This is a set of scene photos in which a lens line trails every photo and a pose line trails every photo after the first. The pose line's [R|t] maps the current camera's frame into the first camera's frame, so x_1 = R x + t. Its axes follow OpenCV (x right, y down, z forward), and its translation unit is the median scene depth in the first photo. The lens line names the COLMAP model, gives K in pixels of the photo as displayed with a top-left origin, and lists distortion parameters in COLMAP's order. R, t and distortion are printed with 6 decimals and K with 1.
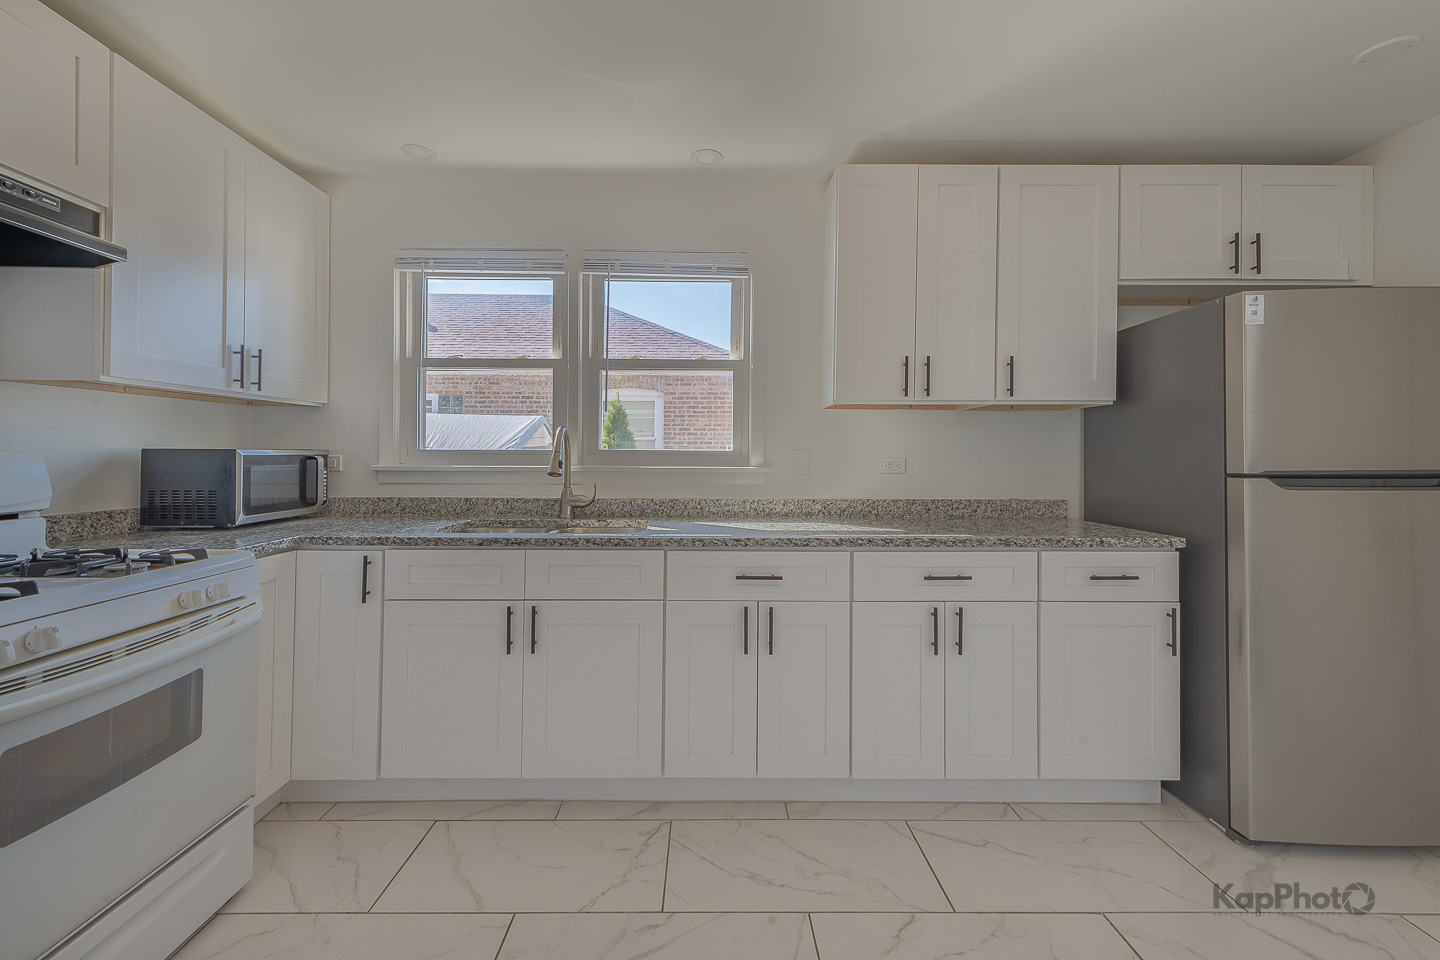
lens RADIAL K [[586.3, 0, 716.7], [0, 586.3, 457.6], [0, 0, 1]] dist [0.006562, -0.000442]
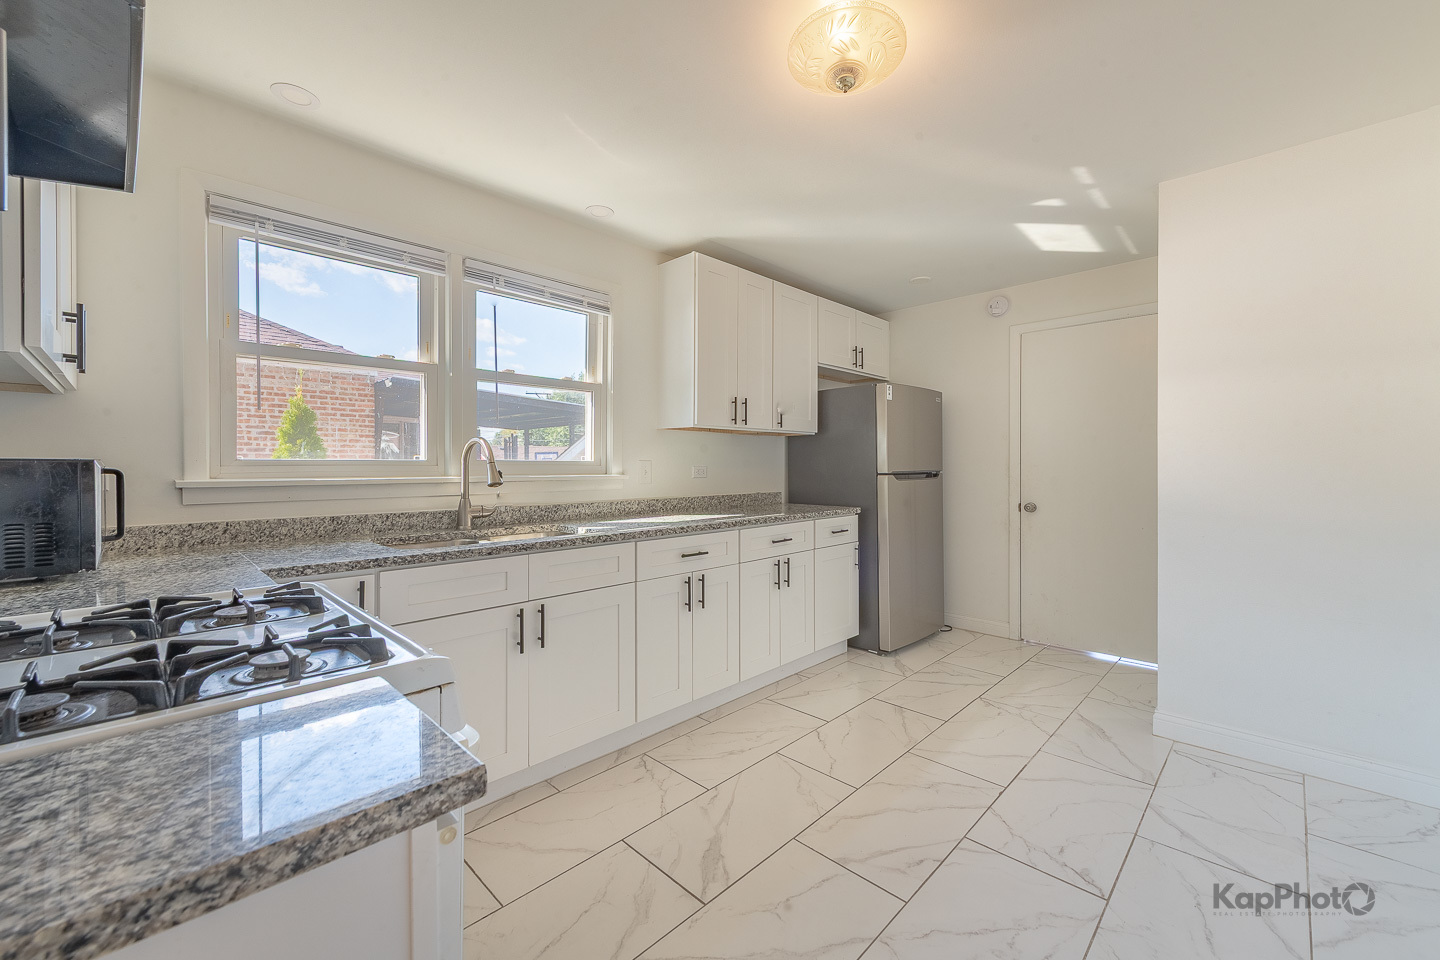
lens RADIAL K [[582.6, 0, 731.5], [0, 582.6, 472.2], [0, 0, 1]] dist [0.016537, -0.006155]
pose [[0.690837, -0.012788, 0.722897, -0.739683], [0.006449, 0.999913, 0.011526, -0.001754], [-0.722981, -0.003300, 0.690860, -0.001537]]
